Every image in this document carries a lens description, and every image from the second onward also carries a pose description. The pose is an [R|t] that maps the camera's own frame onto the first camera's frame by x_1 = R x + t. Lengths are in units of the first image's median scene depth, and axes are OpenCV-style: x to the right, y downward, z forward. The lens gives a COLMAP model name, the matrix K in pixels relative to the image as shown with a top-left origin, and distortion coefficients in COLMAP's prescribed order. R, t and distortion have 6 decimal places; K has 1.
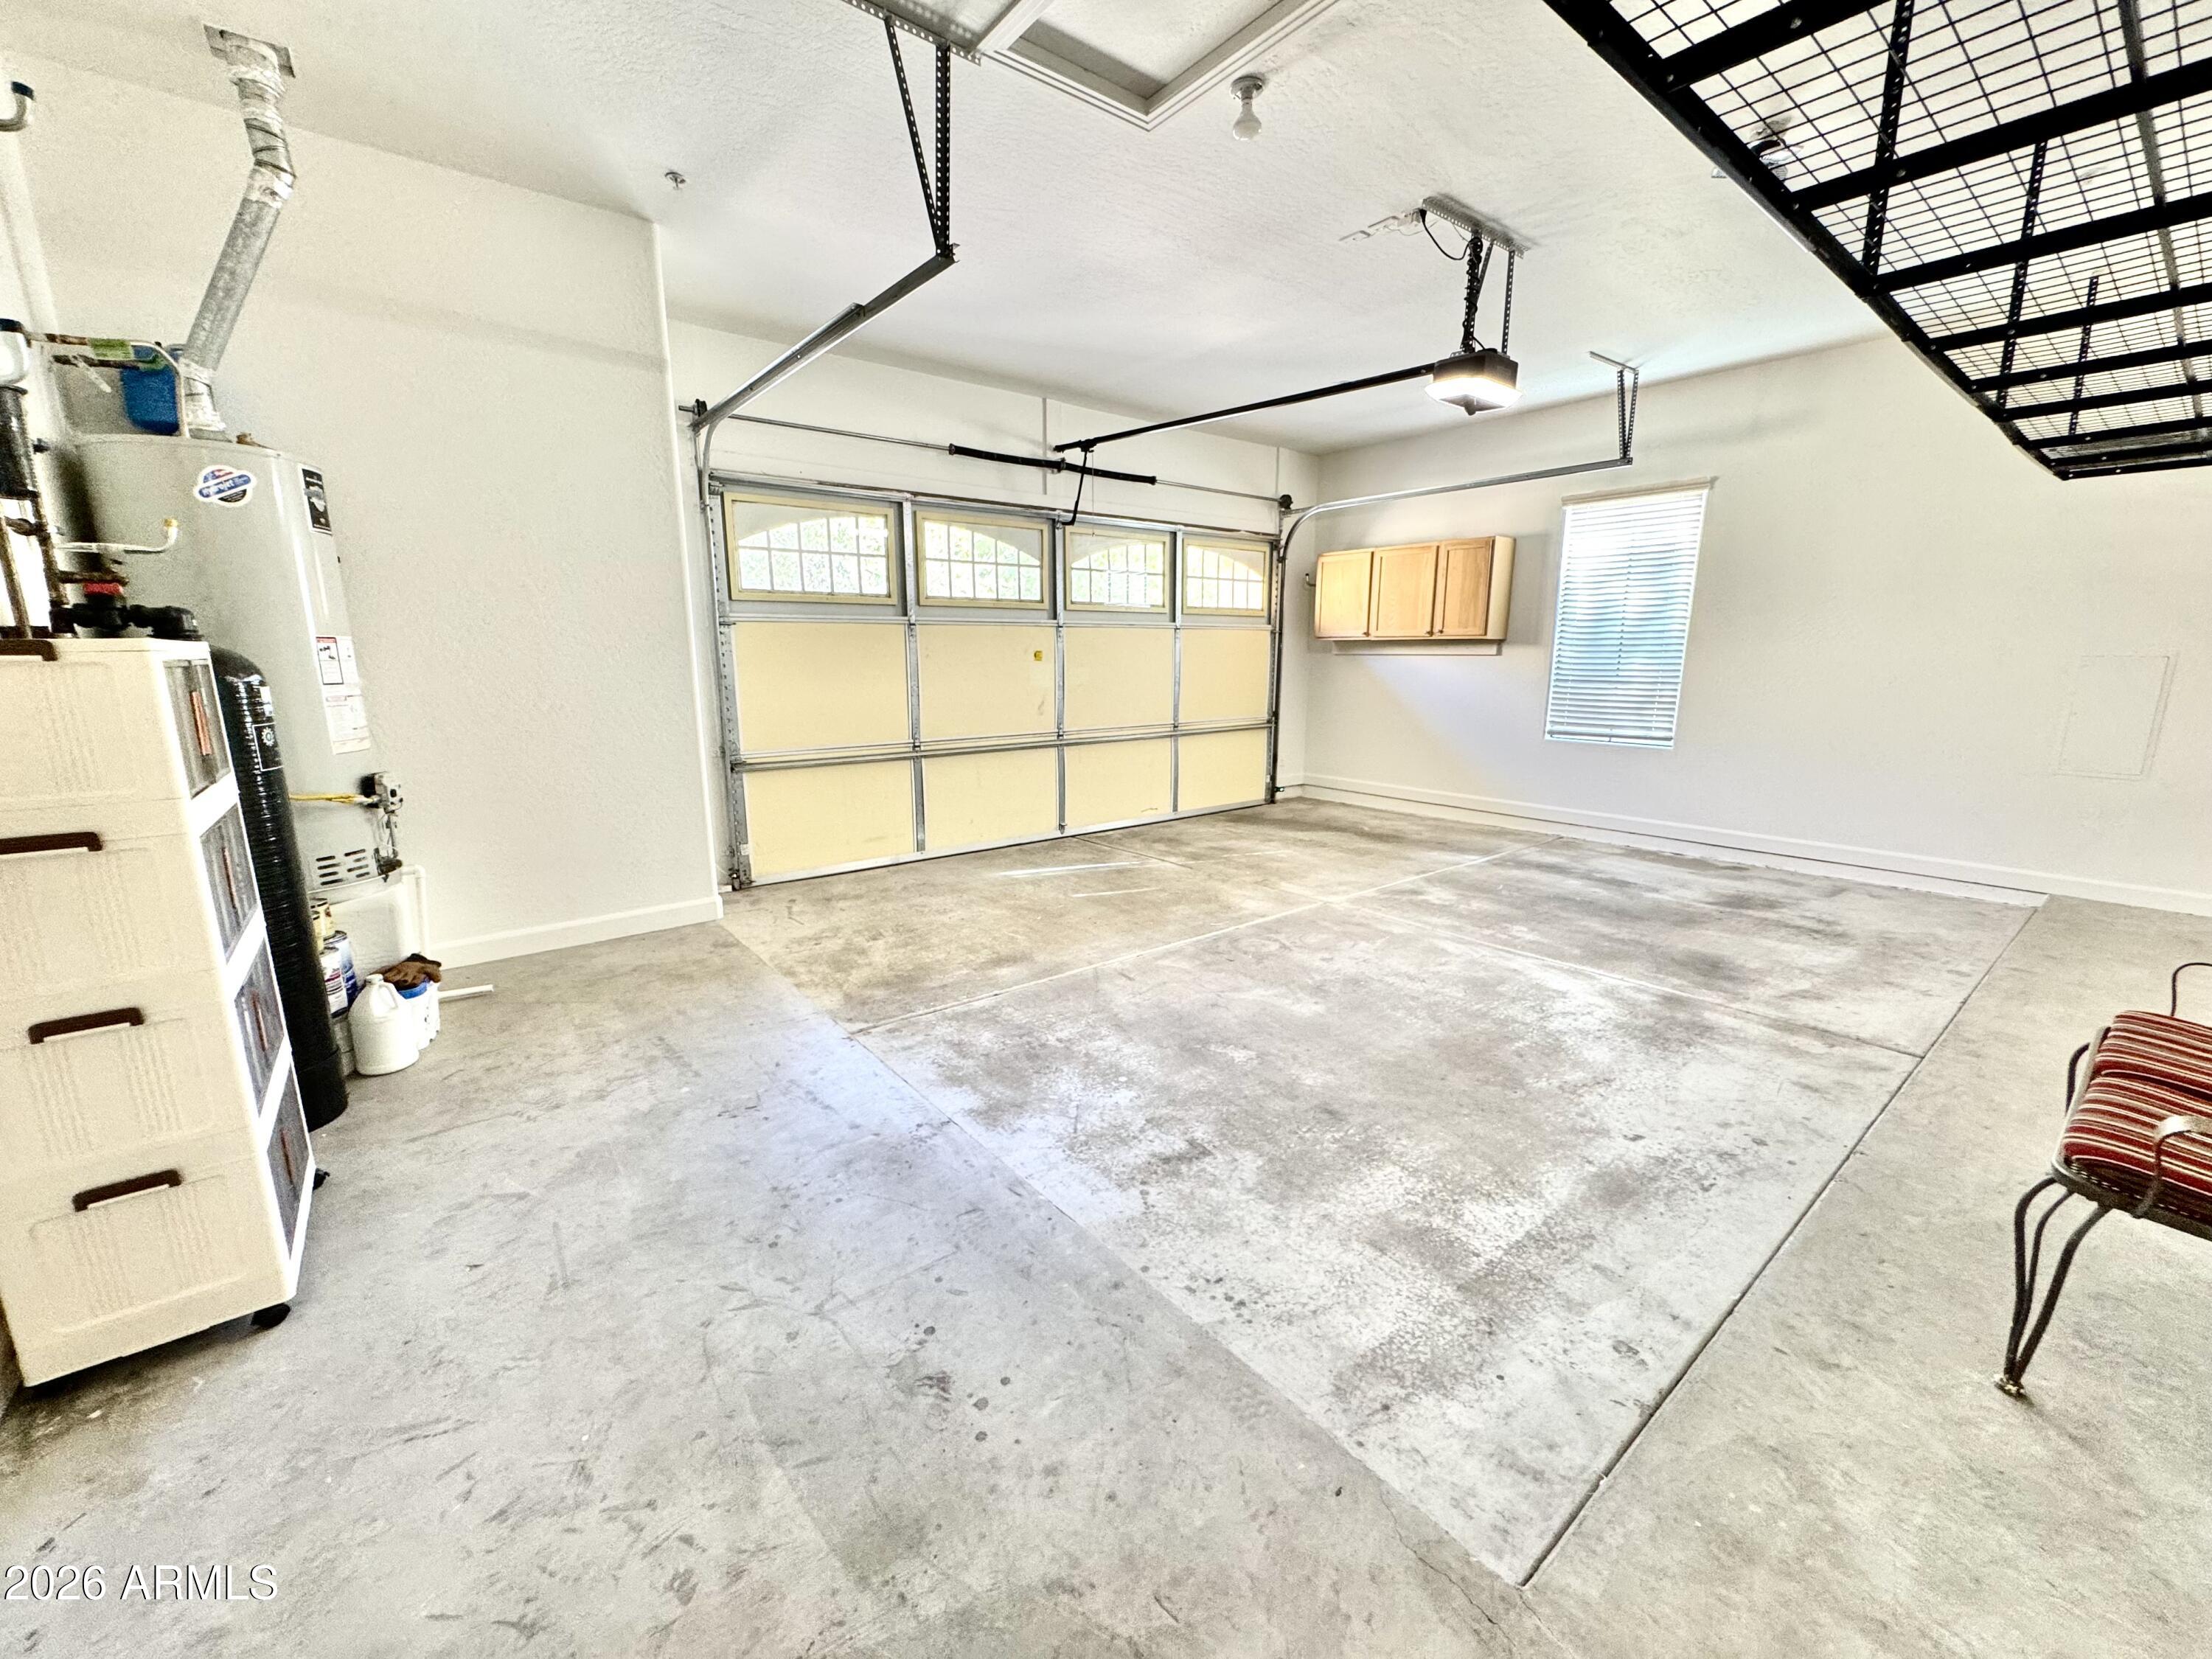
lens RADIAL K [[882.9, 0, 1103.6], [0, 882.9, 829.1], [0, 0, 1]] dist [-0.002864, 0.000172]
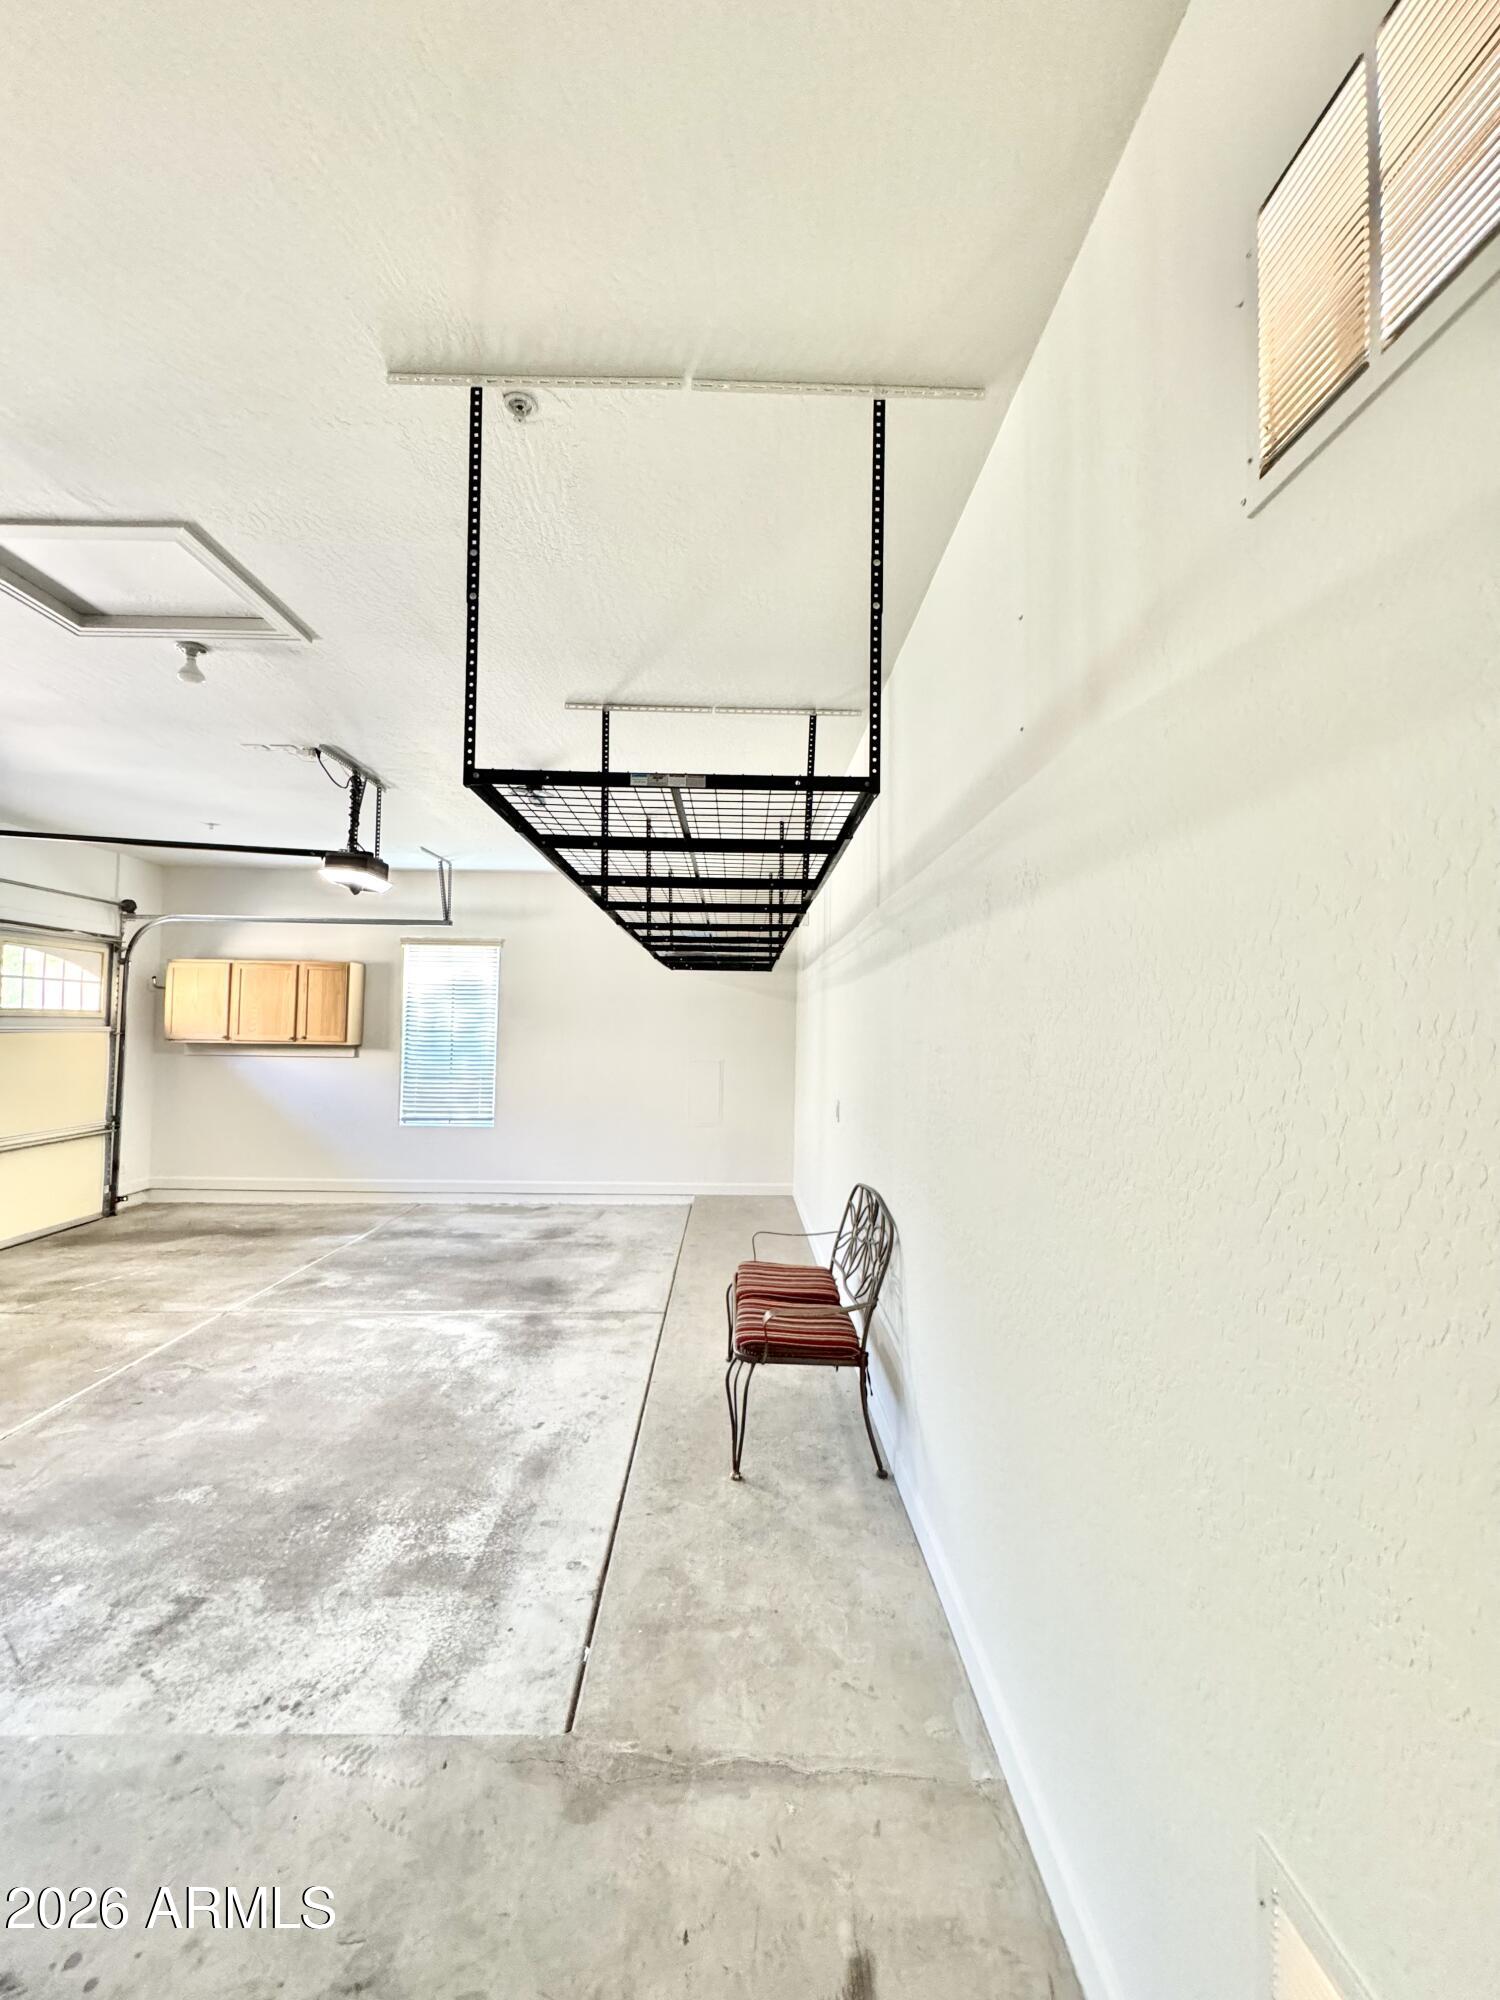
lens RADIAL K [[798.3, 0, 750.0], [0, 798.3, 1000.0], [0, 0, 1]] dist [-0.002864, 0.000172]
pose [[0.604753, 0.038833, 0.795466, -0.164790], [0.143831, 0.977062, -0.157045, -0.049089], [-0.783318, 0.209386, 0.585296, -0.116799]]
